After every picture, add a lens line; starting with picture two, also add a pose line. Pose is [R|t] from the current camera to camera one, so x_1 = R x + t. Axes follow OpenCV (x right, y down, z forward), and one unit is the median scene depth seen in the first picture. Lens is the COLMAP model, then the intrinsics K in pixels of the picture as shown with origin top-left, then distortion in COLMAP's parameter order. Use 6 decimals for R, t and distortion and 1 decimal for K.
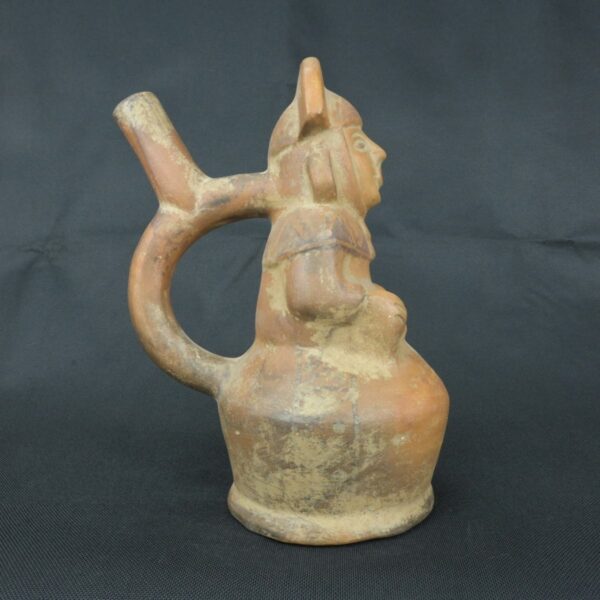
lens RADIAL K [[614.6, 0, 301.0], [0, 614.6, 300.2], [0, 0, 1]] dist [-0.002931, 0.000000]
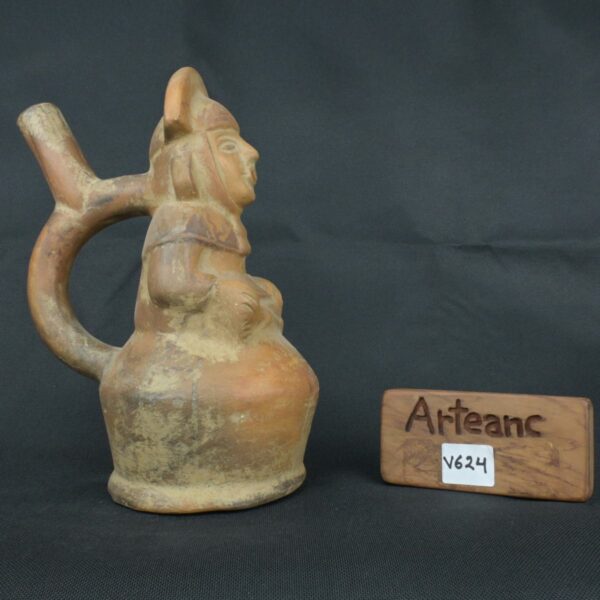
lens RADIAL K [[748.7, 0, 305.7], [0, 748.7, 302.7], [0, 0, 1]] dist [-0.017824, 0.000000]
pose [[0.992095, 0.006350, -0.125329, 0.429913], [-0.010755, 0.999347, -0.034505, 0.067676], [0.125028, 0.035580, 0.991515, -0.288278]]
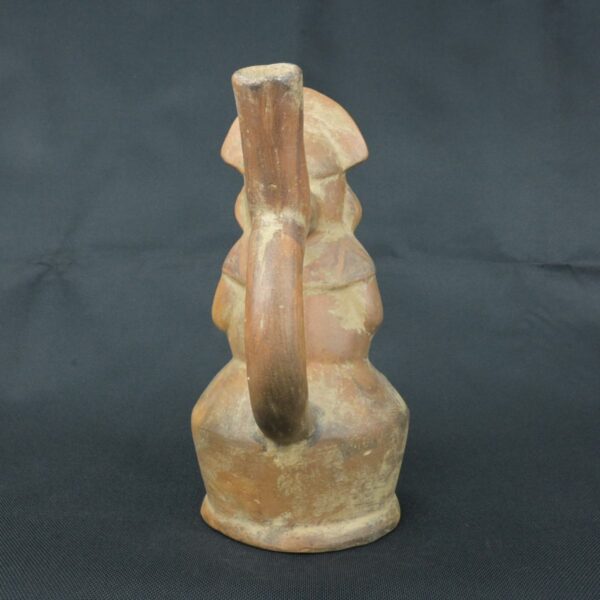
lens RADIAL K [[614.6, 0, 301.6], [0, 614.6, 297.6], [0, 0, 1]] dist [-0.002931, 0.000000]
pose [[0.036849, -0.040805, 0.998487, -1.149907], [0.064169, 0.997201, 0.038384, -0.088901], [-0.997258, 0.062658, 0.039364, 1.091529]]
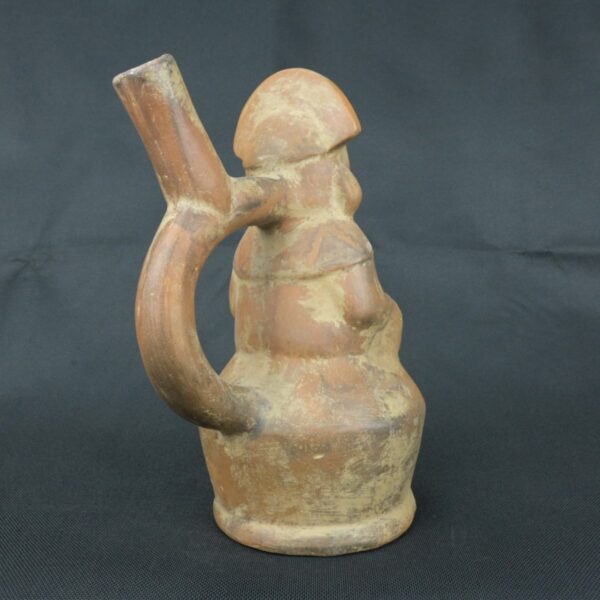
lens RADIAL K [[614.6, 0, 298.9], [0, 614.6, 298.1], [0, 0, 1]] dist [-0.002931, 0.000000]
pose [[0.568526, -0.042244, 0.821580, -0.906398], [0.067632, 0.997700, 0.004500, -0.030771], [-0.819880, 0.053007, 0.570076, 0.499508]]
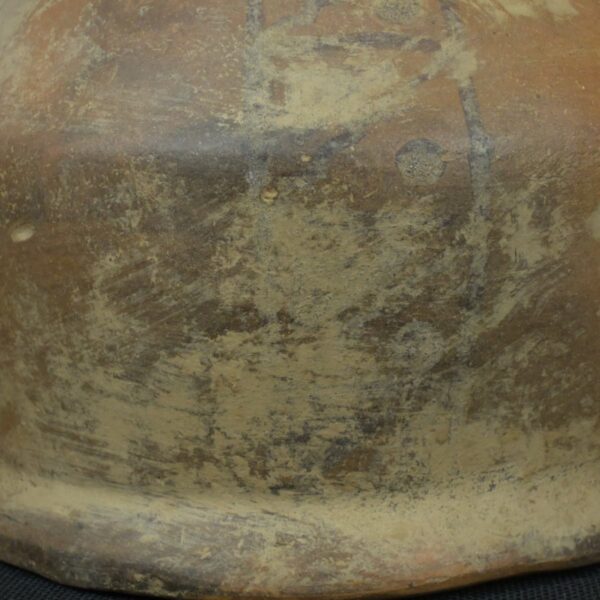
lens RADIAL K [[1946.5, 0, 301.9], [0, 1946.5, 301.1], [0, 0, 1]] dist [0.050846, 0.000000]
pose [[0.982148, -0.024703, 0.186479, -0.148963], [0.015101, 0.998494, 0.052738, 0.209086], [-0.187501, -0.048980, 0.981042, 0.129659]]
